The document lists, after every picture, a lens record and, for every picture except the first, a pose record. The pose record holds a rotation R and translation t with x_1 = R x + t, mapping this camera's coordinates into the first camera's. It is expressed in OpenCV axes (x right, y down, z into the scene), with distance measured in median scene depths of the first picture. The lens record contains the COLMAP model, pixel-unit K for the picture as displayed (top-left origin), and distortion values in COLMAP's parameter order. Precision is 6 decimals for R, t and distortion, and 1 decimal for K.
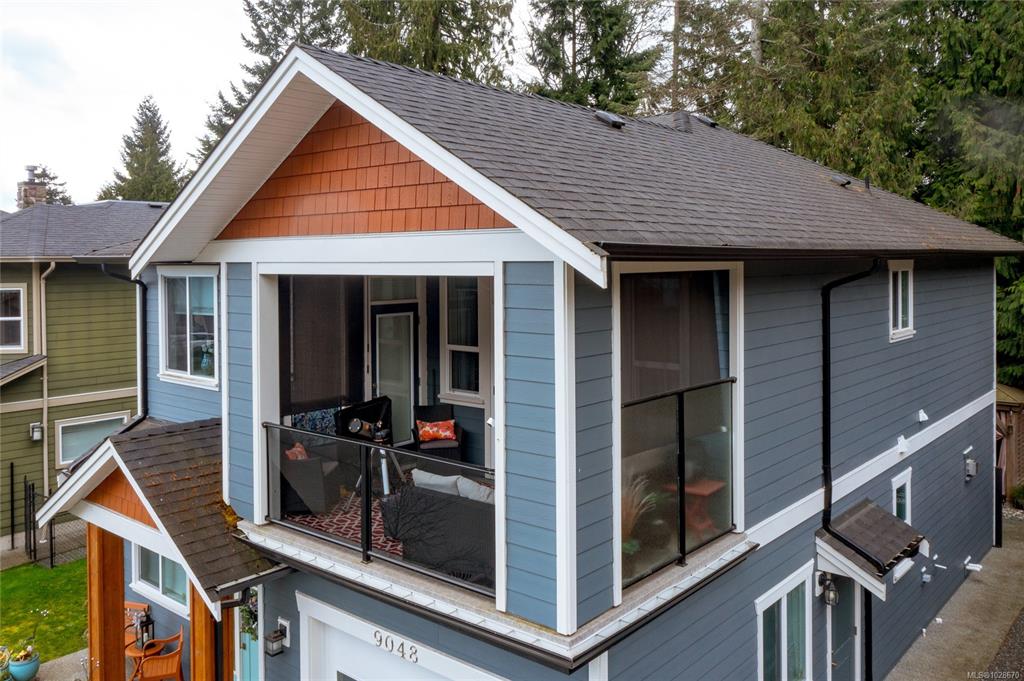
lens RADIAL K [[838.8, 0, 510.7], [0, 838.8, 269.7], [0, 0, 1]] dist [-0.003316, -0.003350]
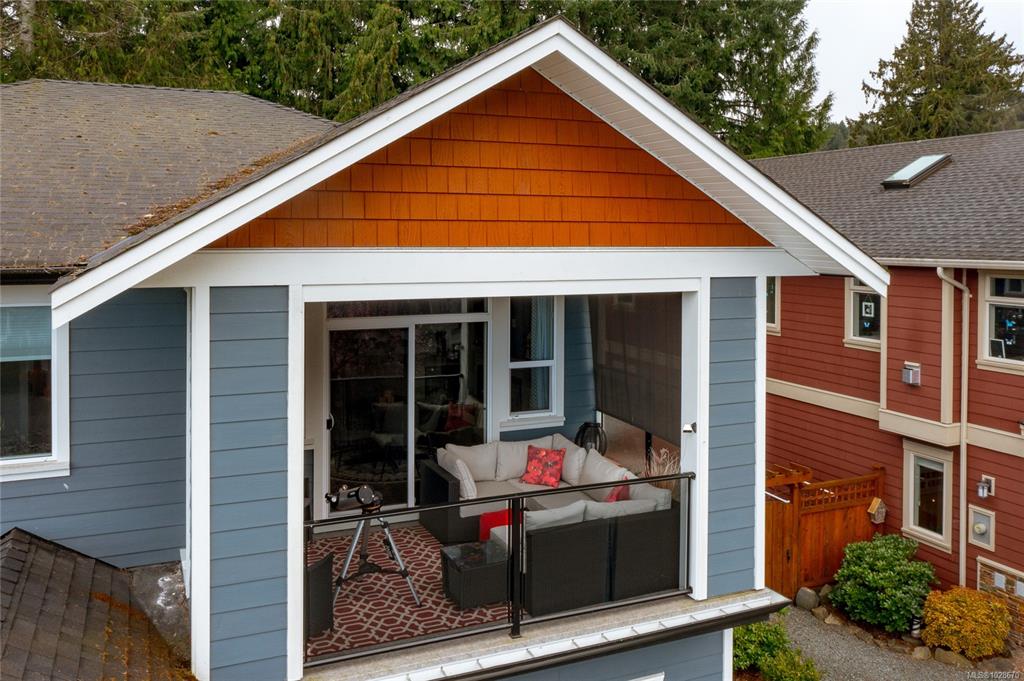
lens RADIAL K [[860.2, 0, 511.5], [0, 860.2, 241.2], [0, 0, 1]] dist [-0.001479, -0.001146]
pose [[0.437782, 0.001101, 0.899081, -0.399758], [0.002237, 0.999995, -0.002314, -0.019476], [-0.899079, 0.003024, 0.437777, 0.262656]]
